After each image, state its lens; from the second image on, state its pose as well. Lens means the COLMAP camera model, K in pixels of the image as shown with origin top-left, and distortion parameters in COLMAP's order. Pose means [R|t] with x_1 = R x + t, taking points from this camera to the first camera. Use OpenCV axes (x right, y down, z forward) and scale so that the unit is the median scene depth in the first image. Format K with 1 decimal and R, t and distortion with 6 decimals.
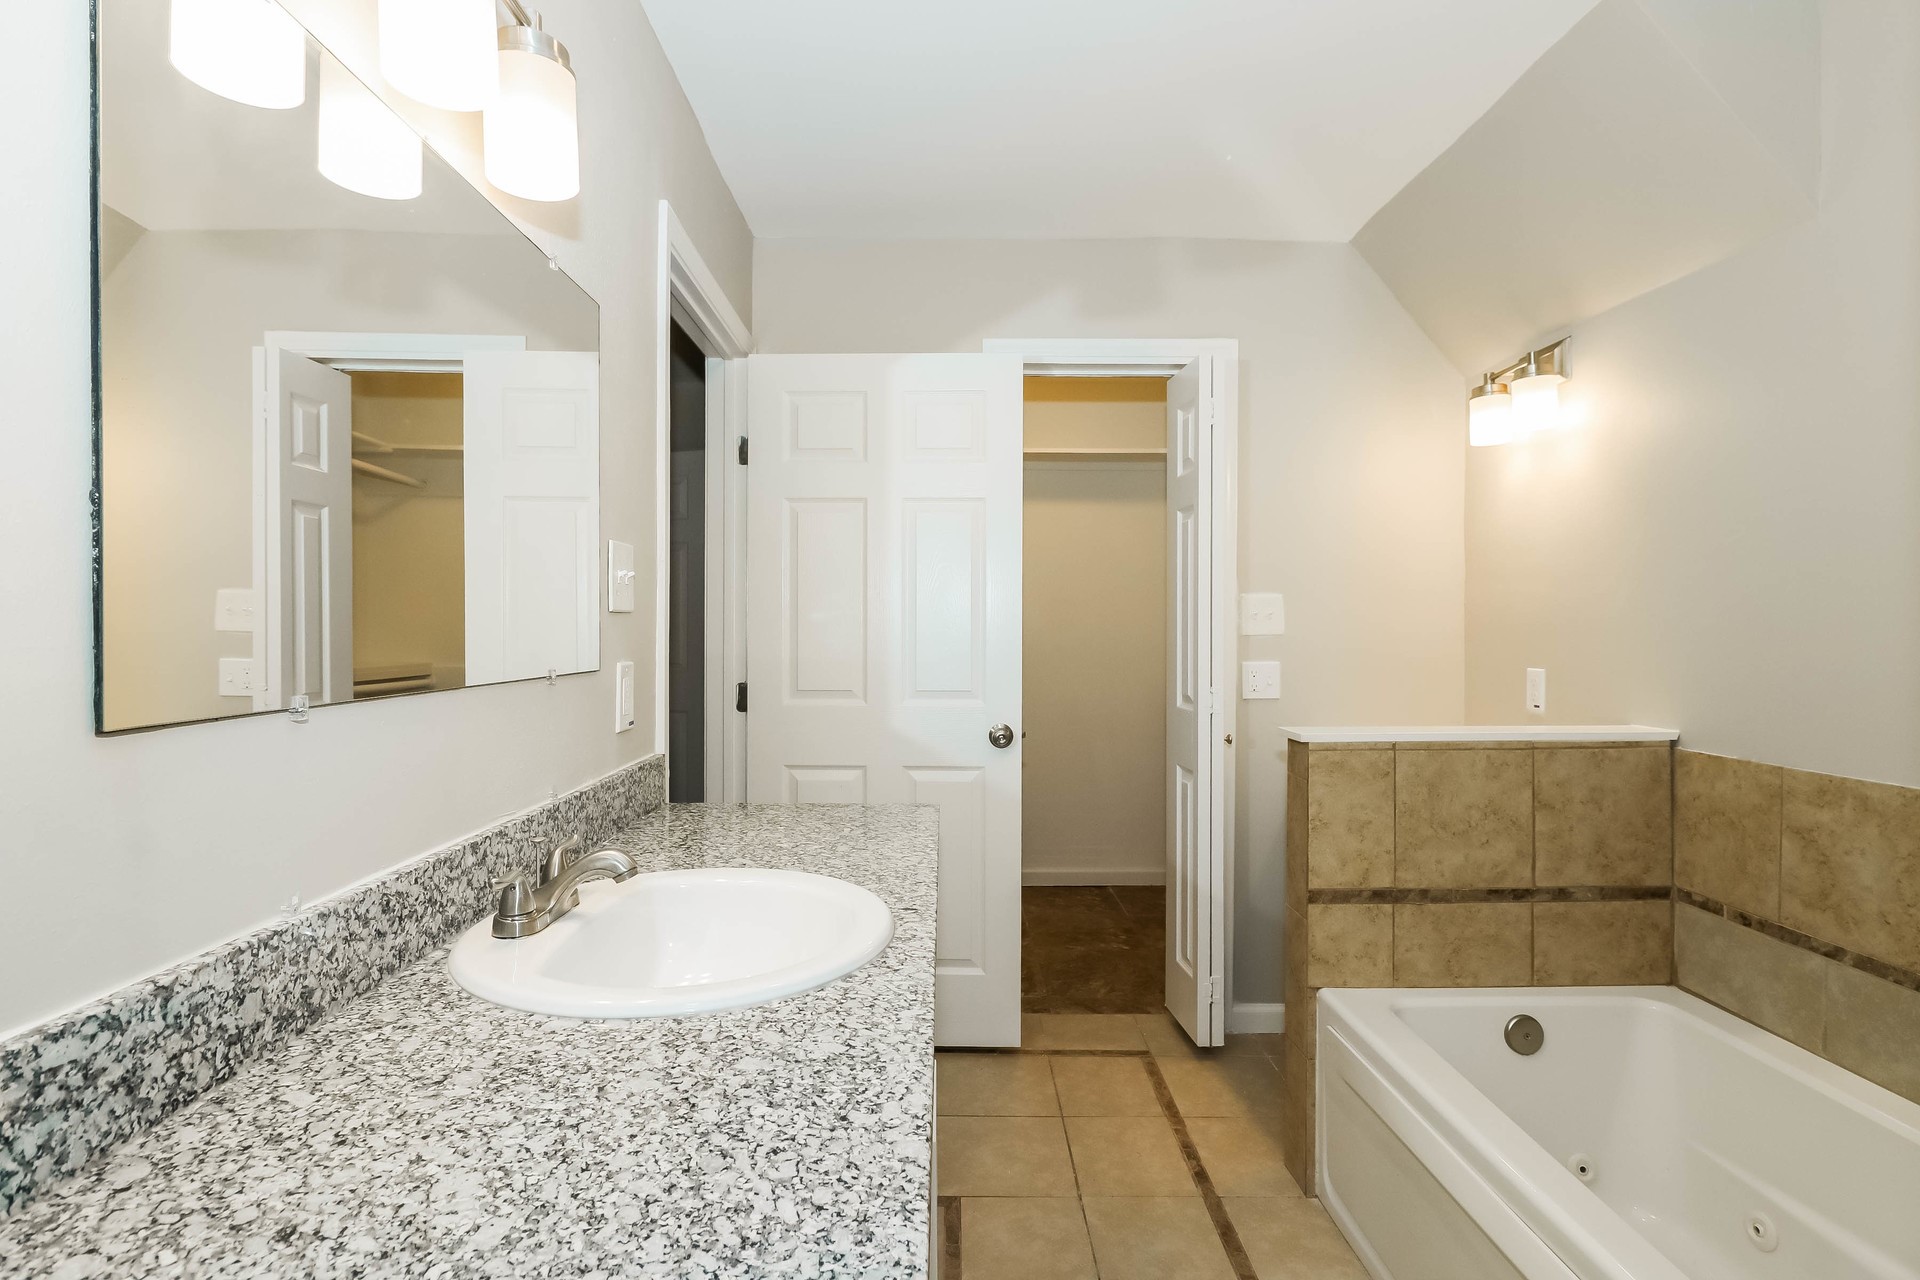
lens RADIAL K [[919.3, 0, 955.6], [0, 919.3, 640.1], [0, 0, 1]] dist [0.012307, -0.000689]
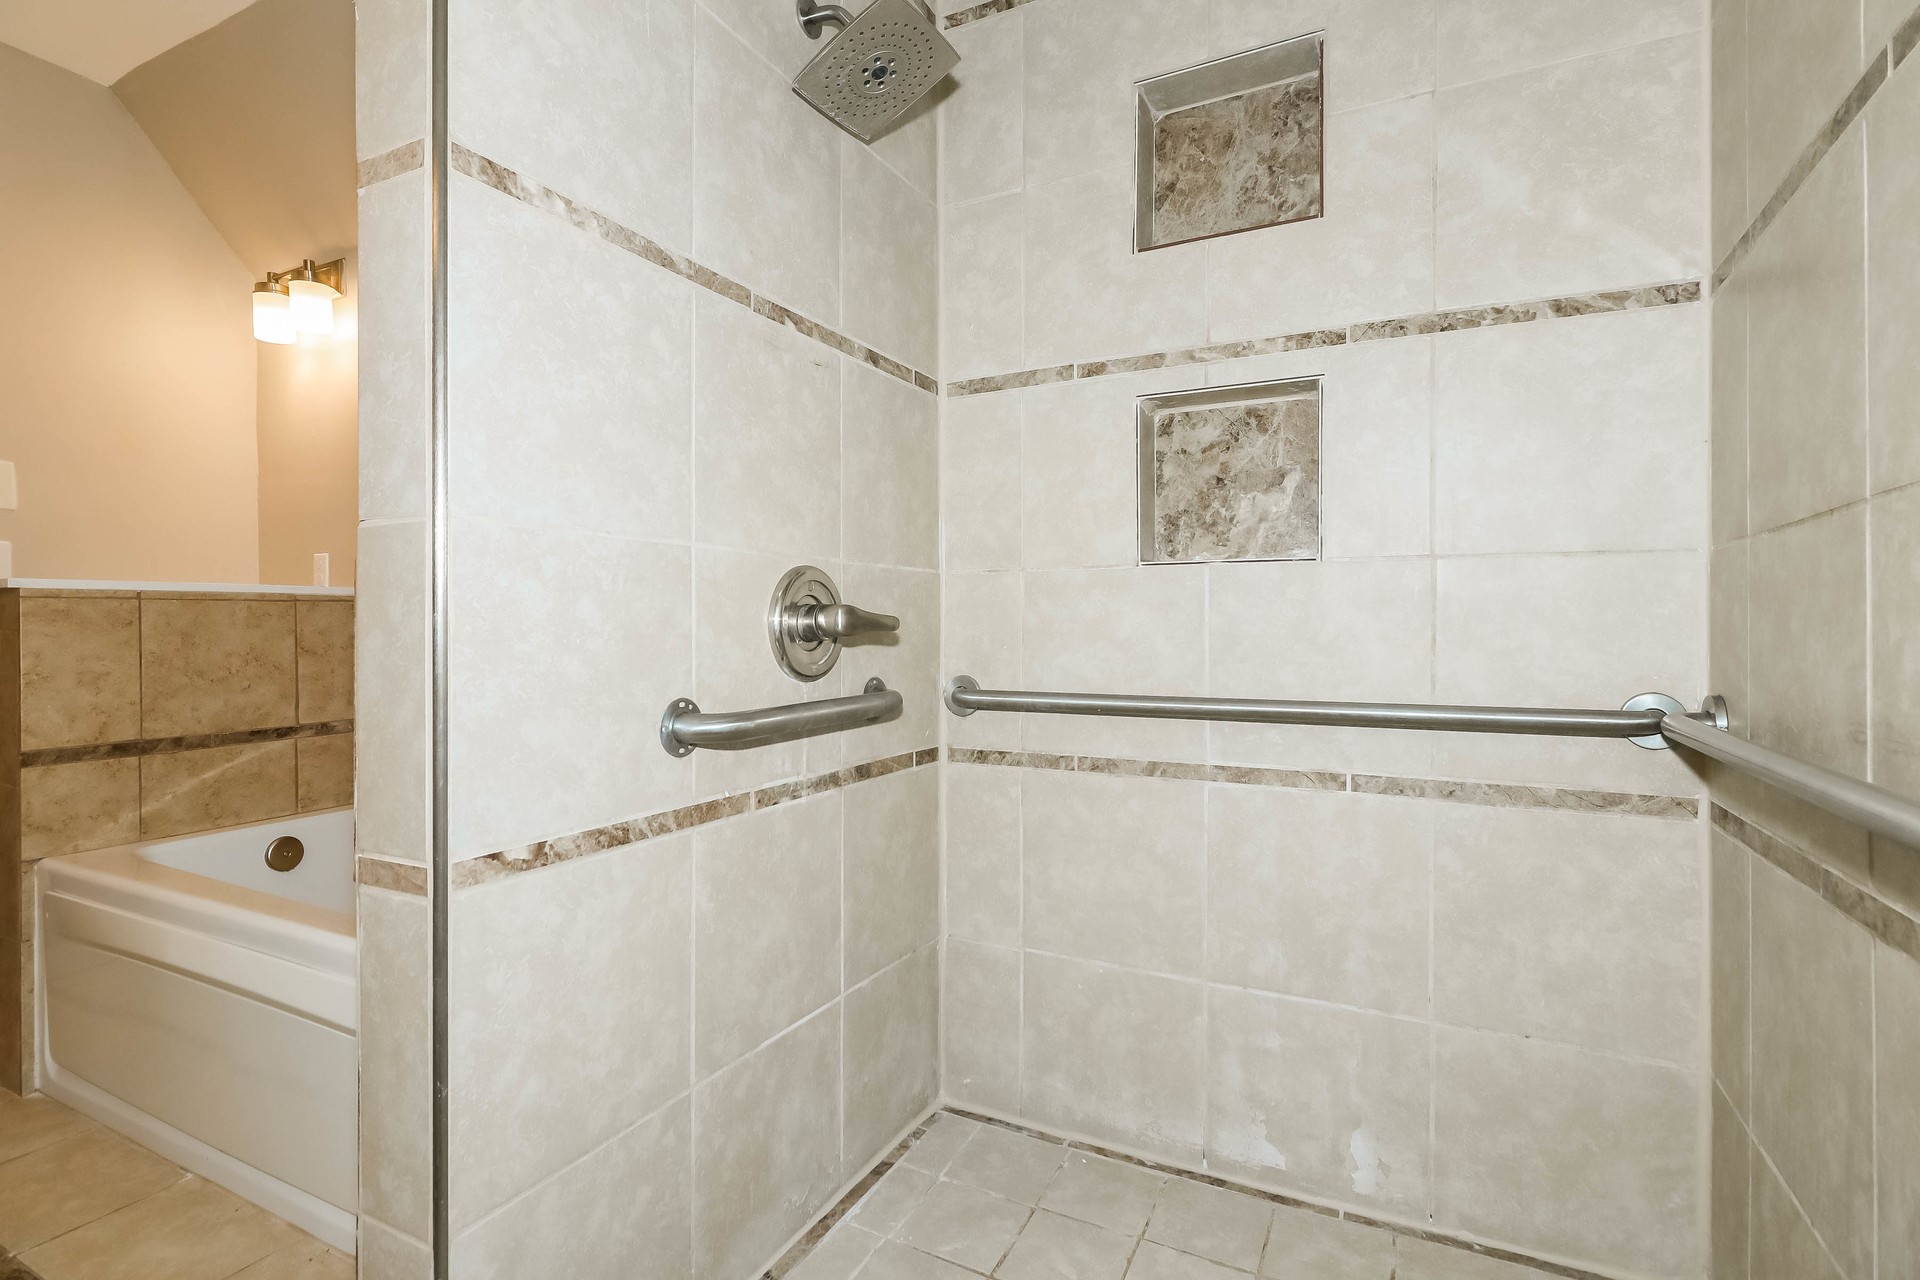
lens RADIAL K [[919.3, 0, 961.5], [0, 919.3, 637.5], [0, 0, 1]] dist [0.012307, -0.000689]
pose [[0.469972, -0.008573, 0.882640, 0.013359], [0.005156, 0.999962, 0.006967, 0.157328], [-0.882666, 0.001276, 0.469999, -0.240904]]
